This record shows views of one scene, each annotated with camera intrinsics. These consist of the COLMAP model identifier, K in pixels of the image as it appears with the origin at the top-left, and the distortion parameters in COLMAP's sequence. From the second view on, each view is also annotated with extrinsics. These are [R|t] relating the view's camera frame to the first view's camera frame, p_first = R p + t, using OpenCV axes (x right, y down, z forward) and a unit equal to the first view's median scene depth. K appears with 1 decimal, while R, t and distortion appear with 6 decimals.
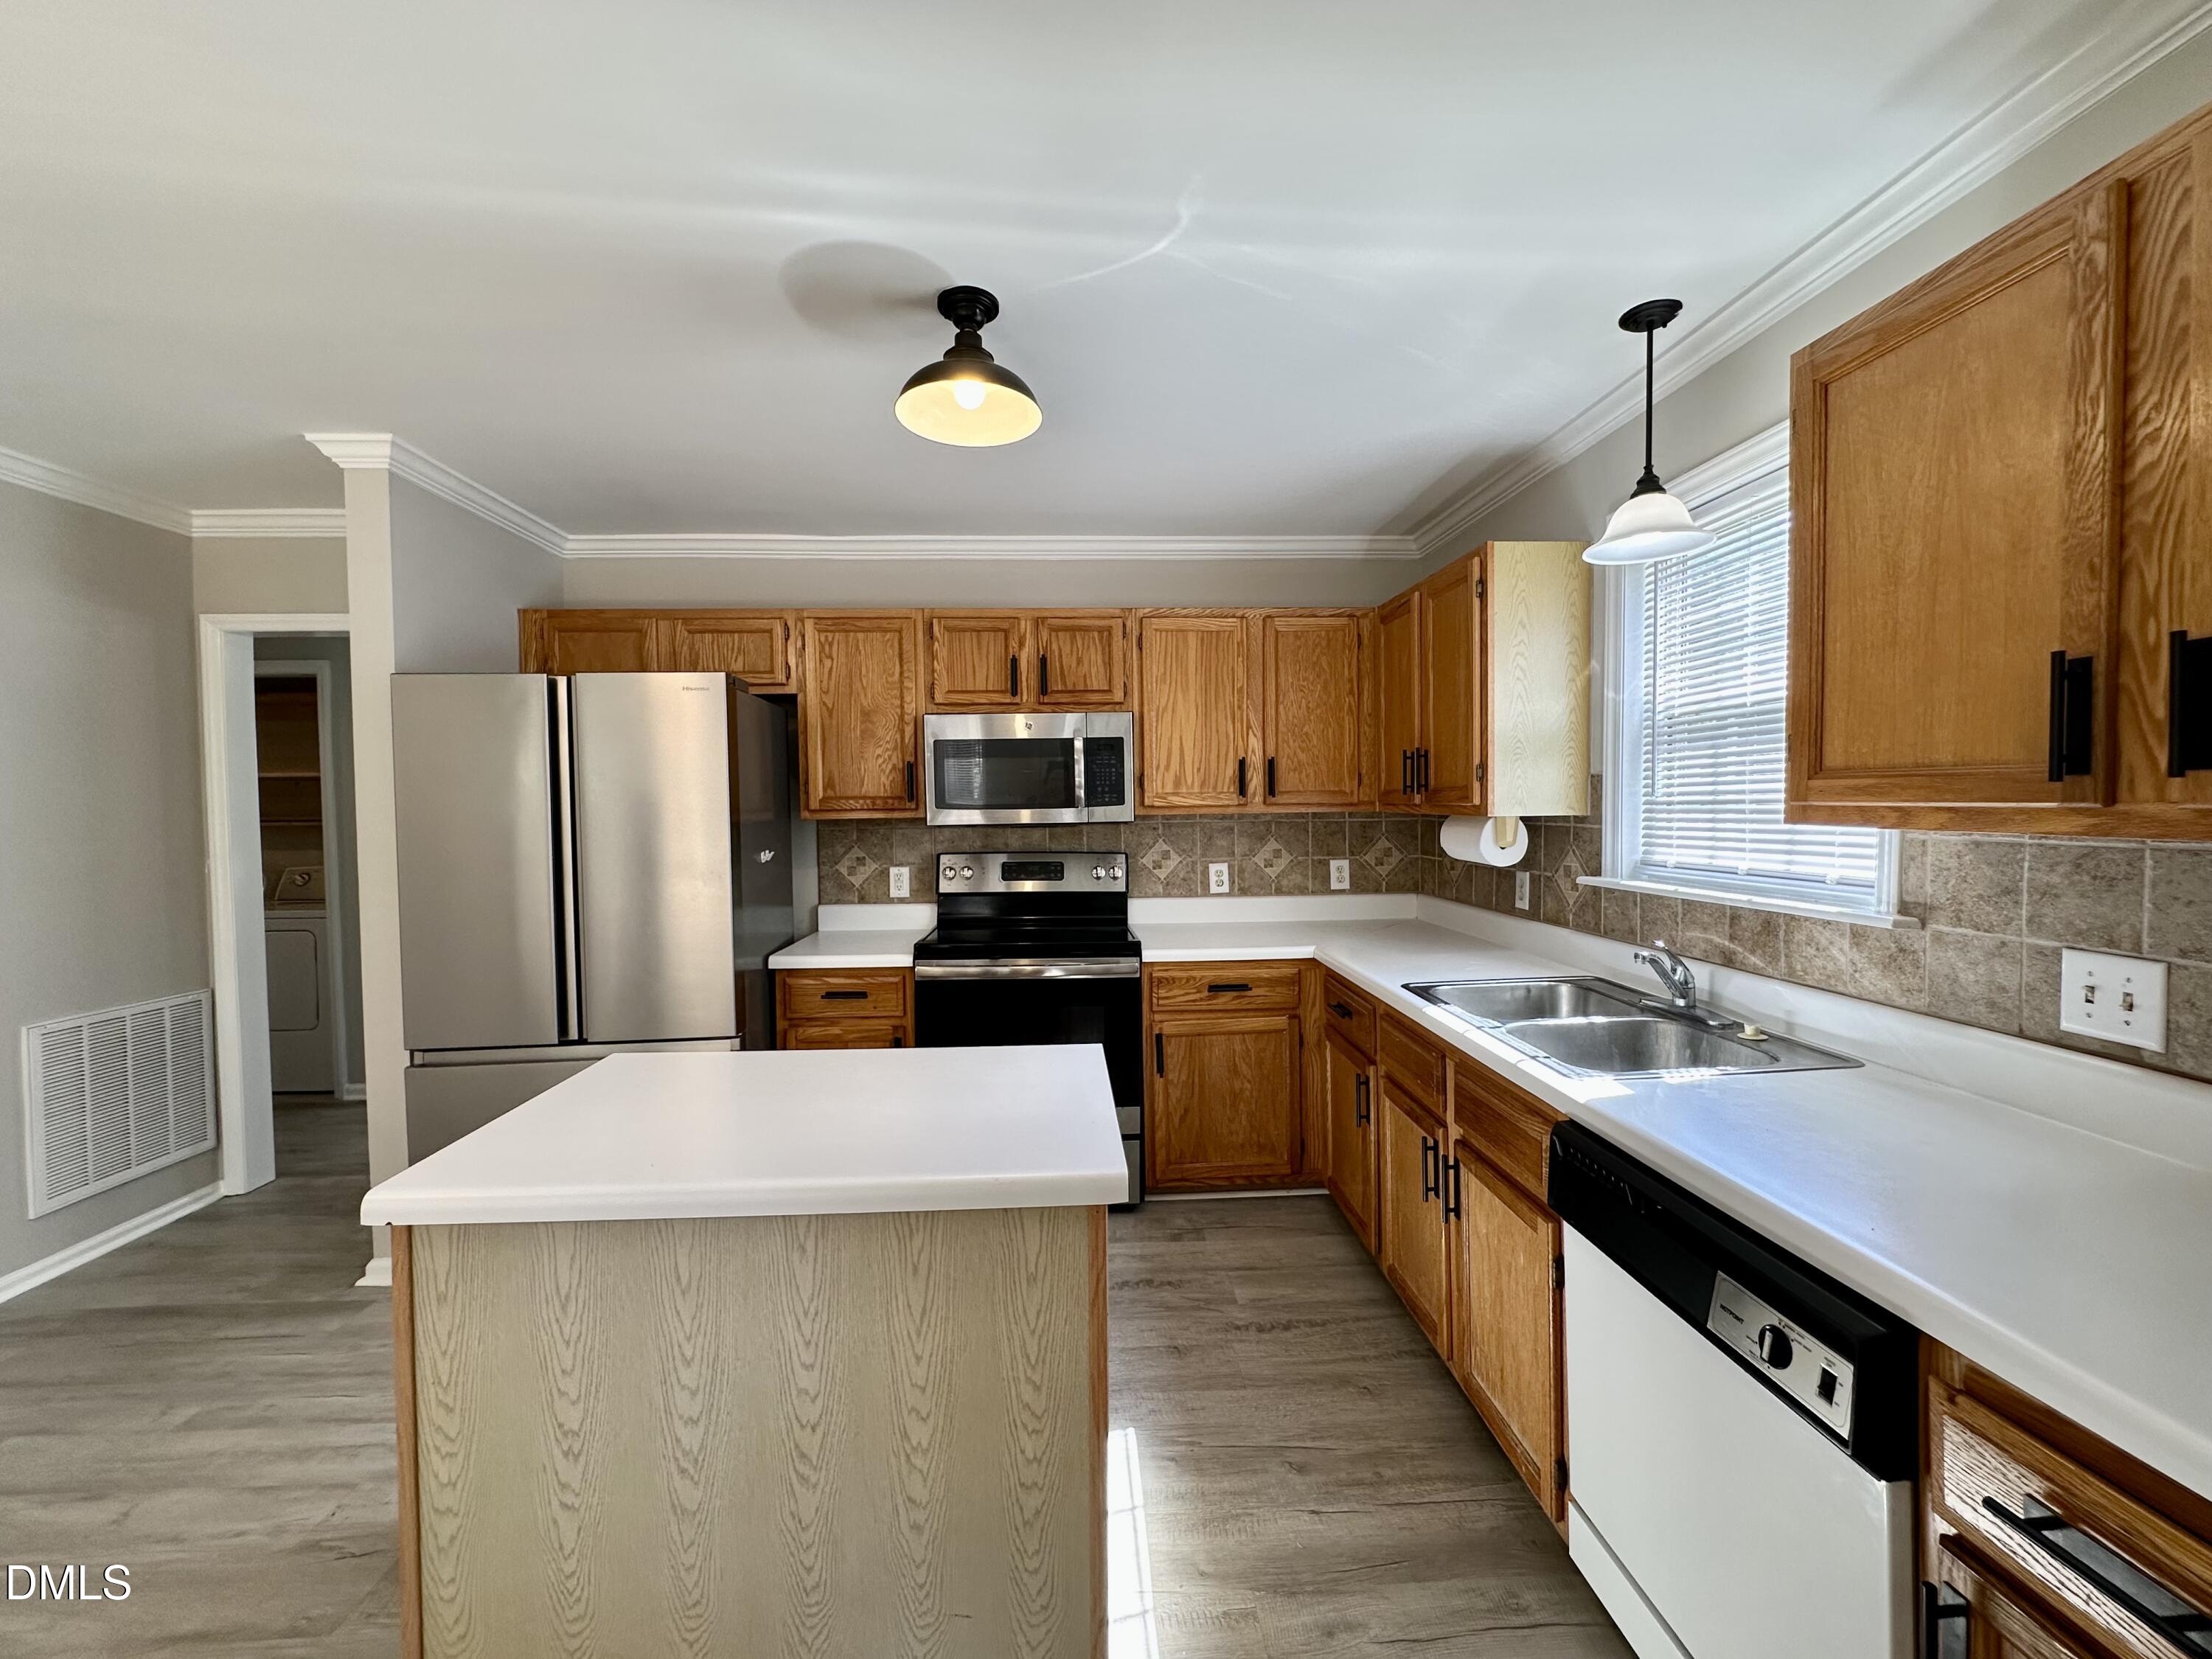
lens RADIAL K [[883.0, 0, 1103.5], [0, 883.0, 834.3], [0, 0, 1]] dist [-0.002363, 0.001134]
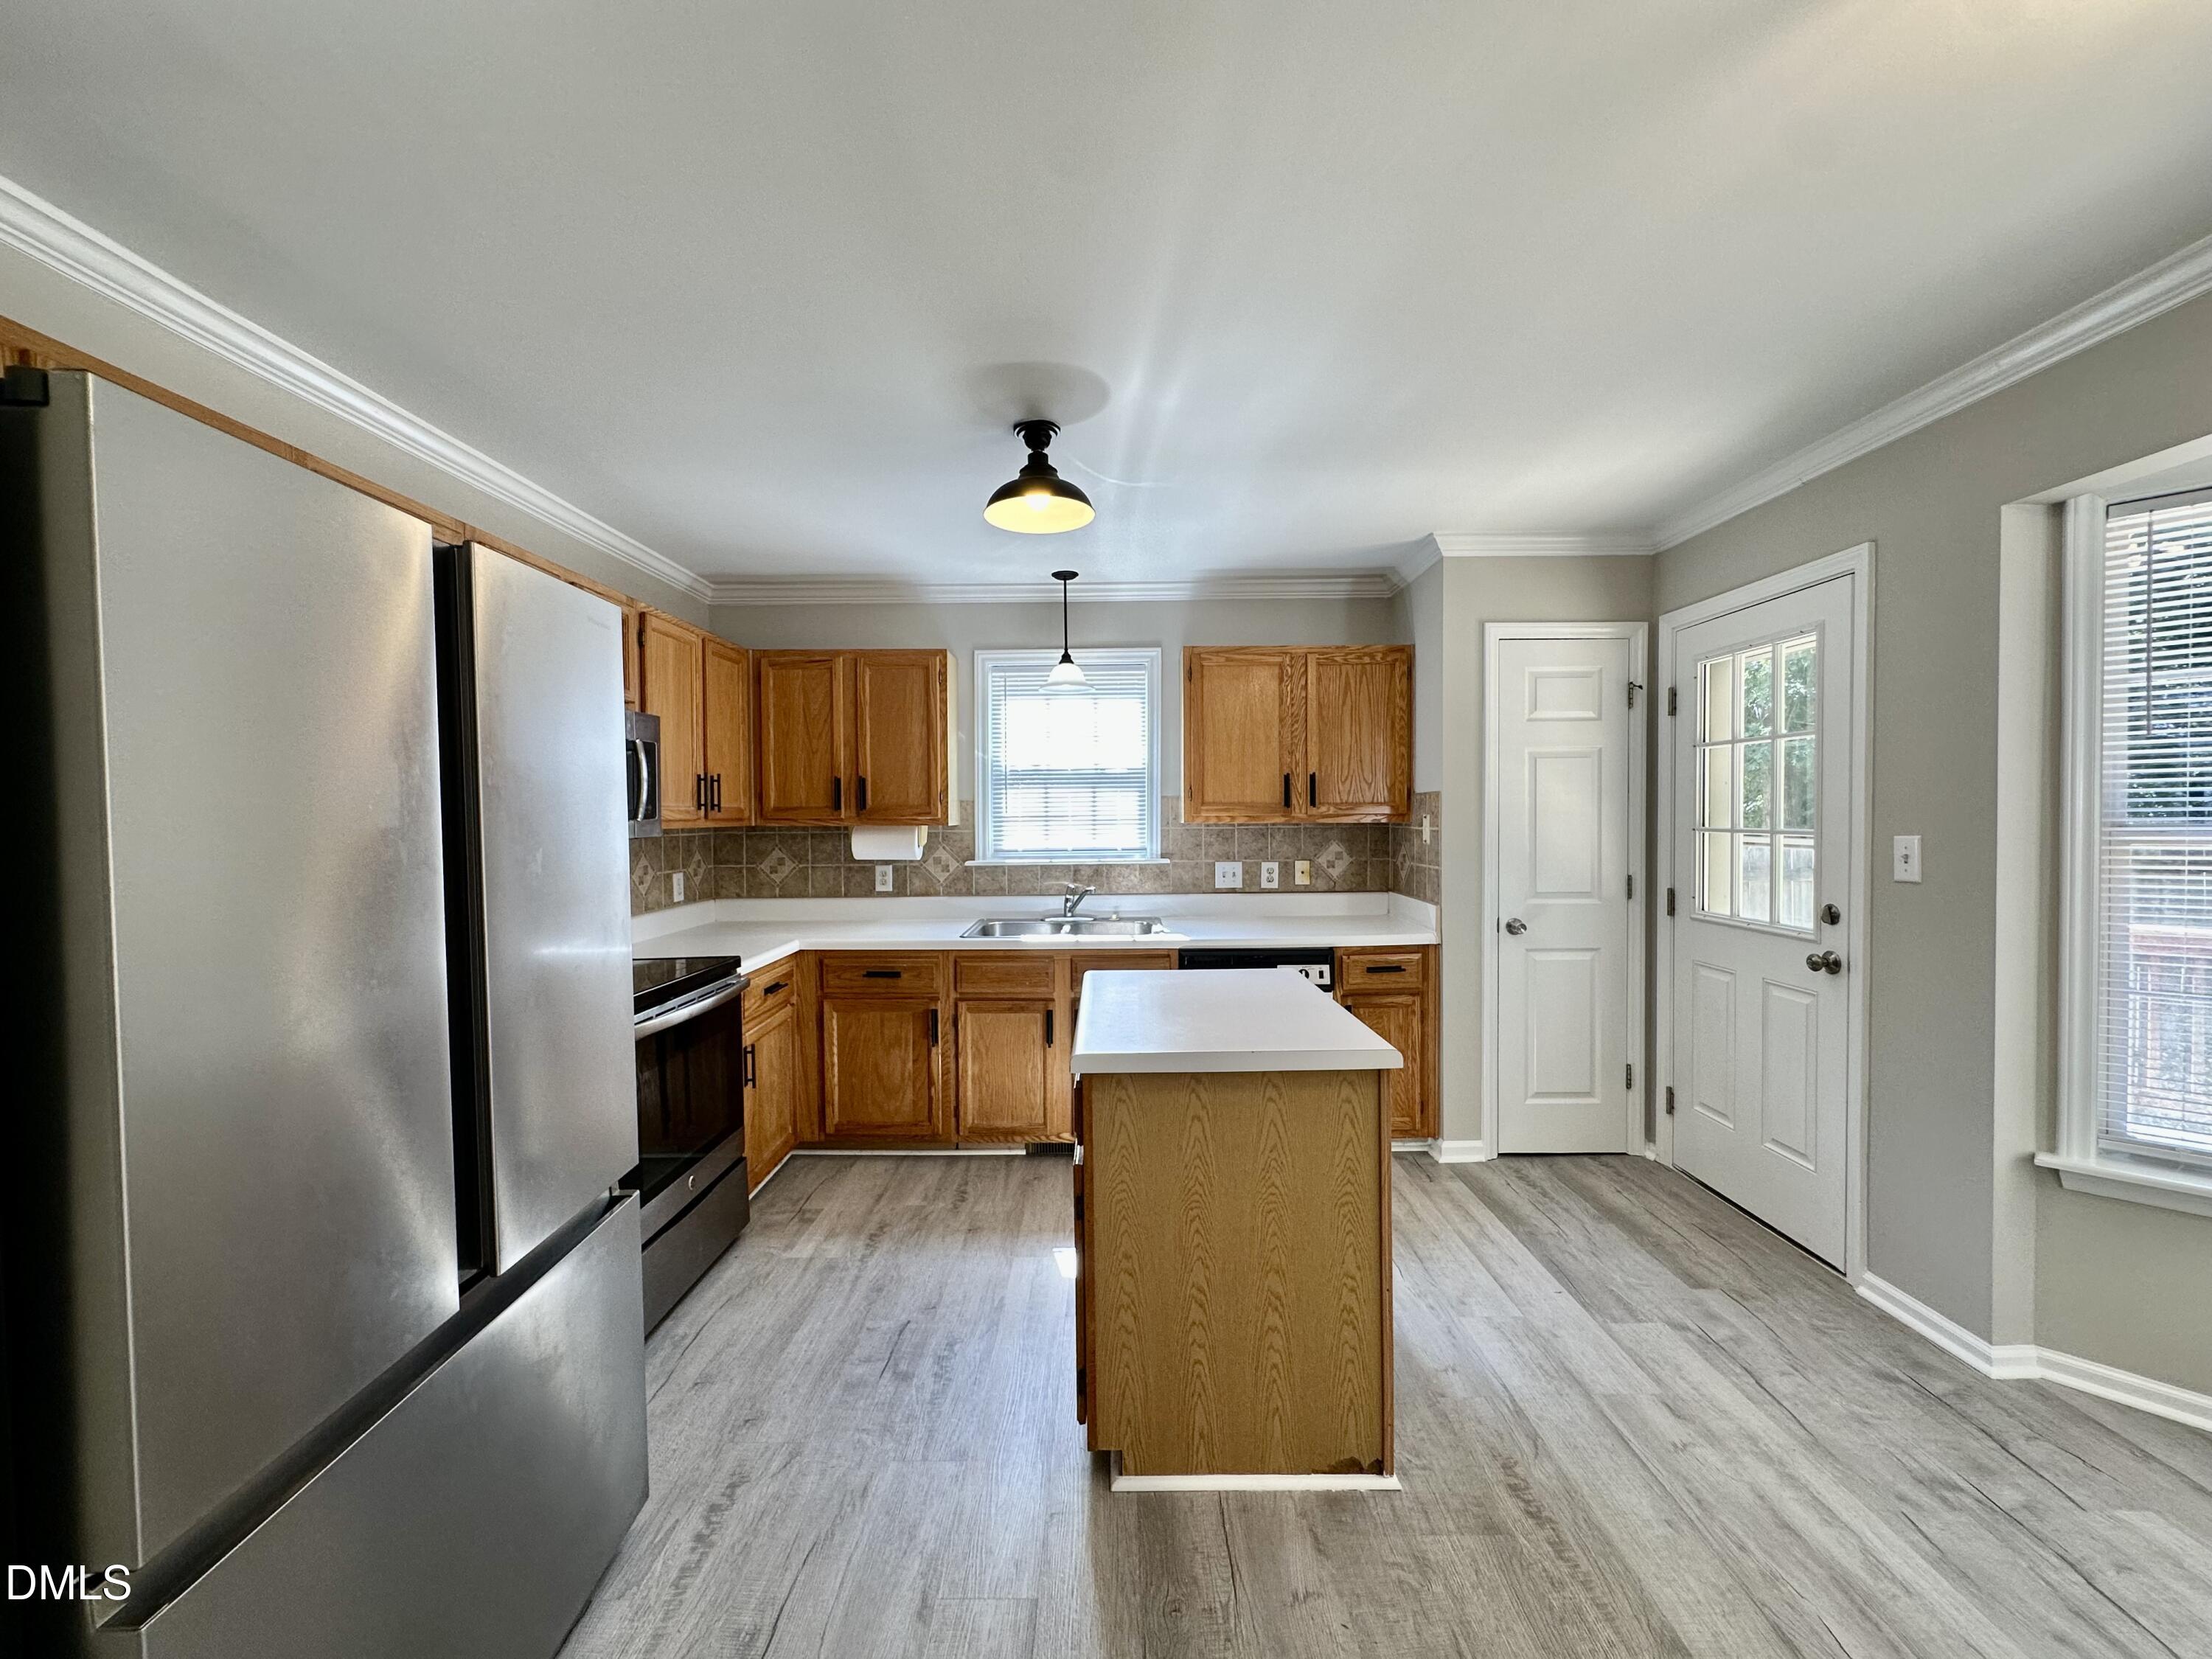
lens RADIAL K [[883.0, 0, 1094.3], [0, 883.0, 831.6], [0, 0, 1]] dist [-0.002363, 0.001134]
pose [[0.066220, -0.006472, 0.997784, -1.209973], [0.042630, 0.999084, 0.003651, -0.004381], [-0.996894, 0.042294, 0.066436, 0.707700]]
